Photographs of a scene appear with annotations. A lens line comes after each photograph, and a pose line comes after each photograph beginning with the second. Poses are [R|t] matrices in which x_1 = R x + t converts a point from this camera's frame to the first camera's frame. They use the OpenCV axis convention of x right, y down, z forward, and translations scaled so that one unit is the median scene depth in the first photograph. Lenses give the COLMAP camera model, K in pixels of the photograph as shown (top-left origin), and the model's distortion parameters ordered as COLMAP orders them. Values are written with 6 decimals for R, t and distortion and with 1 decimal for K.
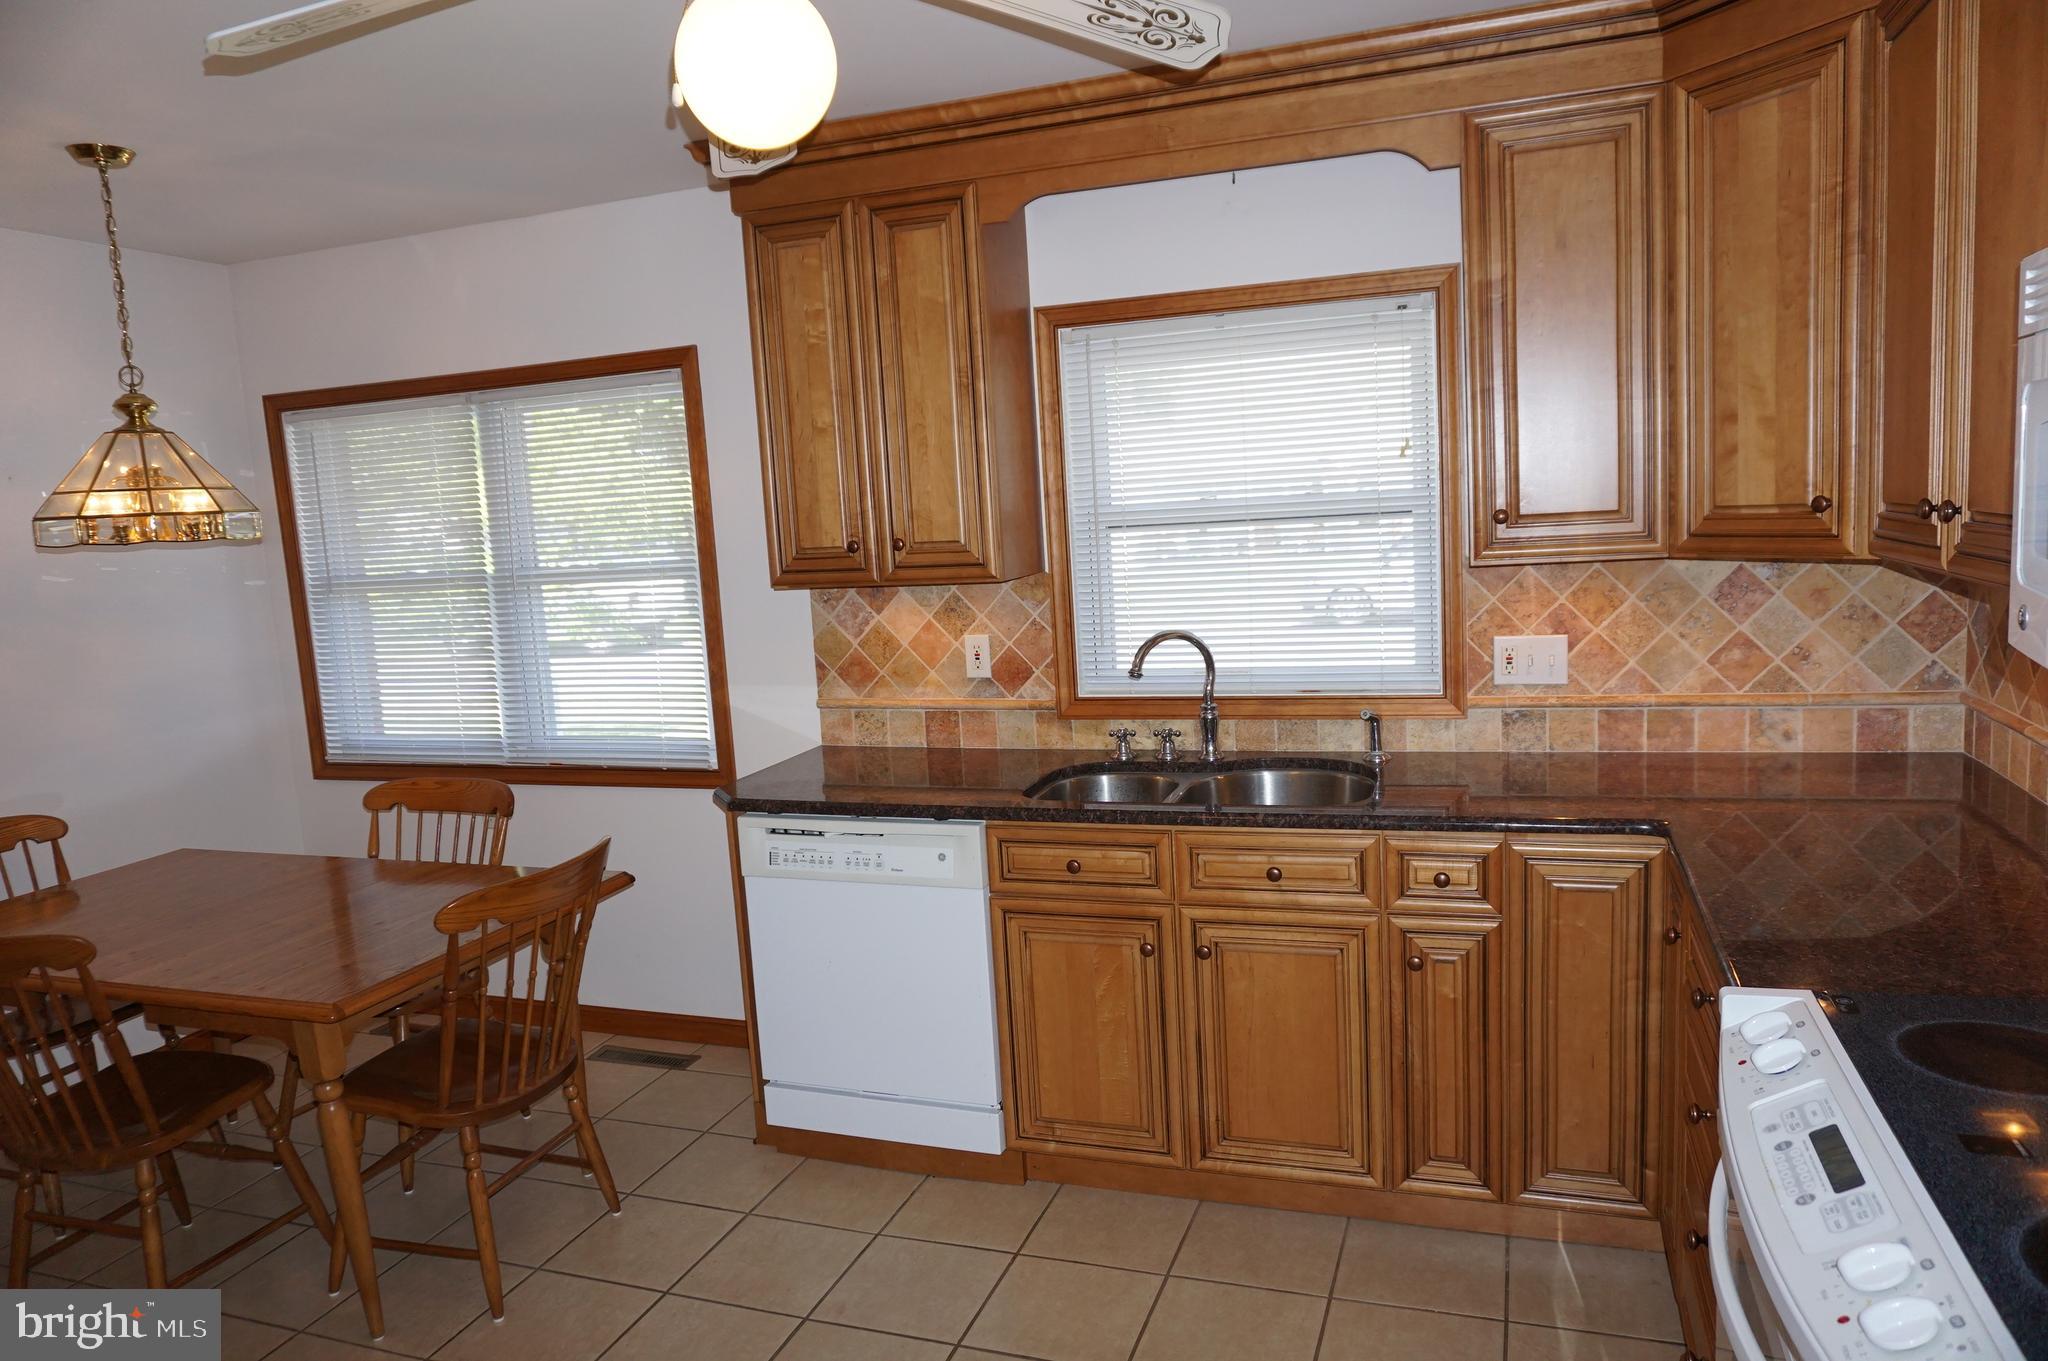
lens RADIAL K [[1348.7, 0, 1024.0], [0, 1348.7, 680.5], [0, 0, 1]] dist [-0.064238, 0.051628]
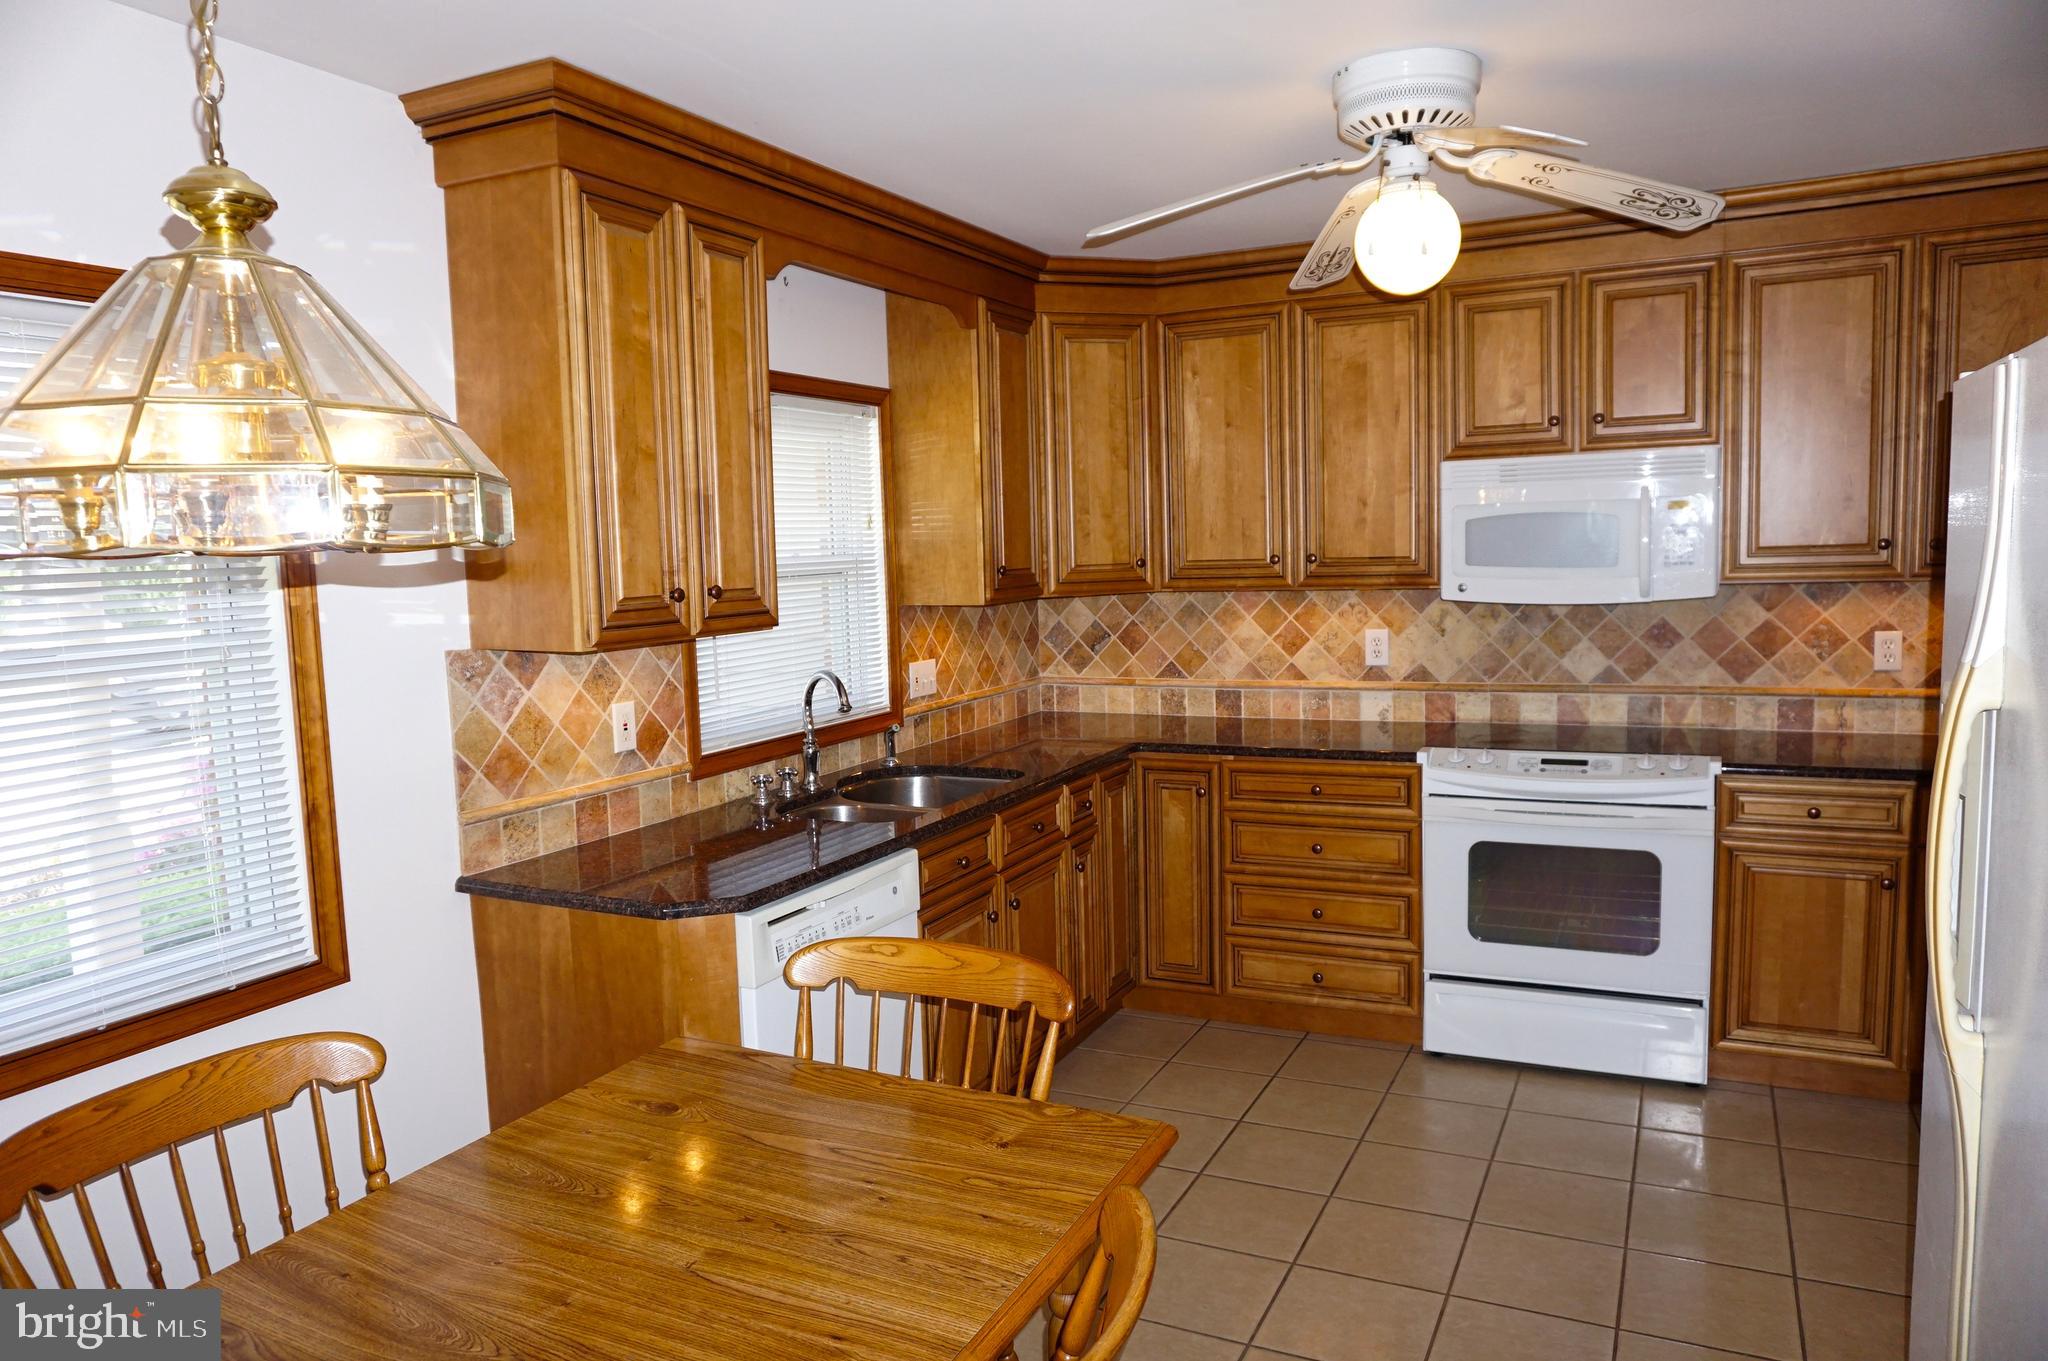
lens RADIAL K [[1348.7, 0, 1024.0], [0, 1348.7, 680.5], [0, 0, 1]] dist [-0.064238, 0.051628]
pose [[0.112152, -0.048652, 0.992499, -0.873091], [0.153756, 0.987621, 0.031039, -0.034783], [-0.981724, 0.149121, 0.118244, 0.632007]]
